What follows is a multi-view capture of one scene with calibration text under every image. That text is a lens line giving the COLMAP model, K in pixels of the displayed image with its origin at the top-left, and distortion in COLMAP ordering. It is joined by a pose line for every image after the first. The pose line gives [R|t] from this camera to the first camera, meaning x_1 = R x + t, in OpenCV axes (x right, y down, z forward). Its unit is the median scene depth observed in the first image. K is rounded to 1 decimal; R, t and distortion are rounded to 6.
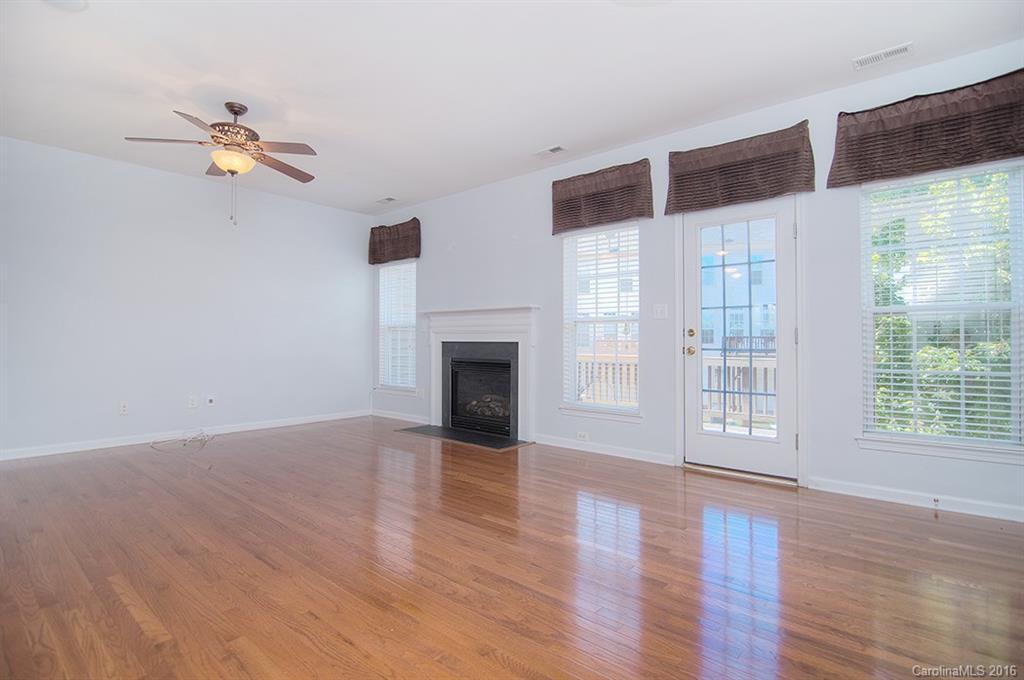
lens RADIAL K [[503.4, 0, 491.7], [0, 503.4, 350.6], [0, 0, 1]] dist [0.000888, -0.000265]
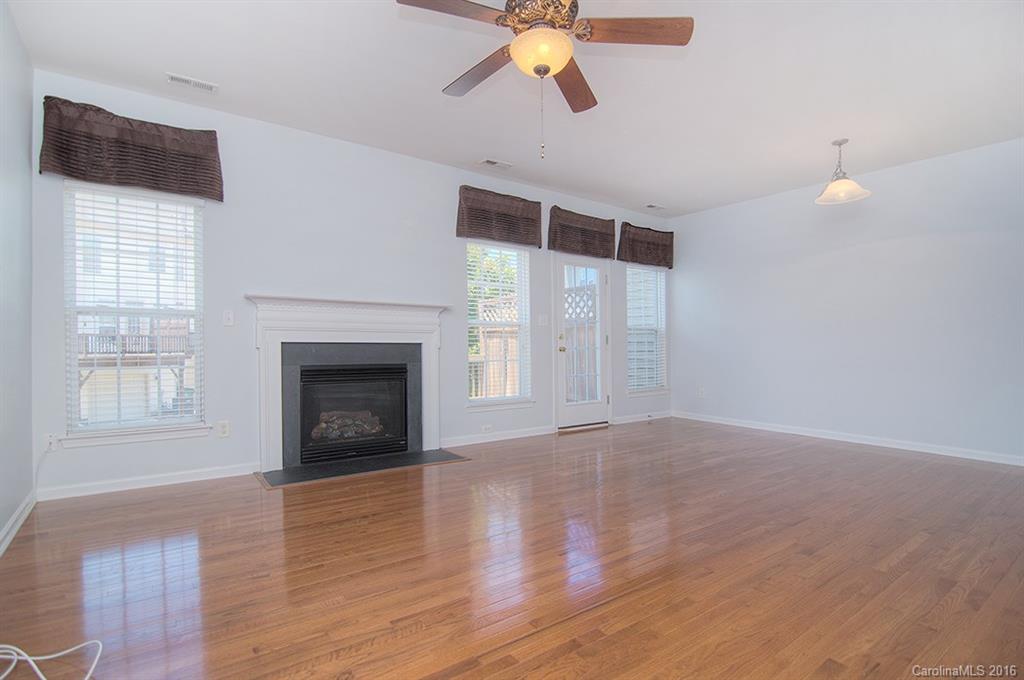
lens RADIAL K [[503.4, 0, 491.7], [0, 503.4, 350.6], [0, 0, 1]] dist [0.000888, -0.000265]
pose [[0.220783, -0.012762, 0.975239, -0.801132], [0.017486, 0.999805, 0.009125, -0.009227], [-0.975166, 0.015038, 0.220963, 0.675402]]
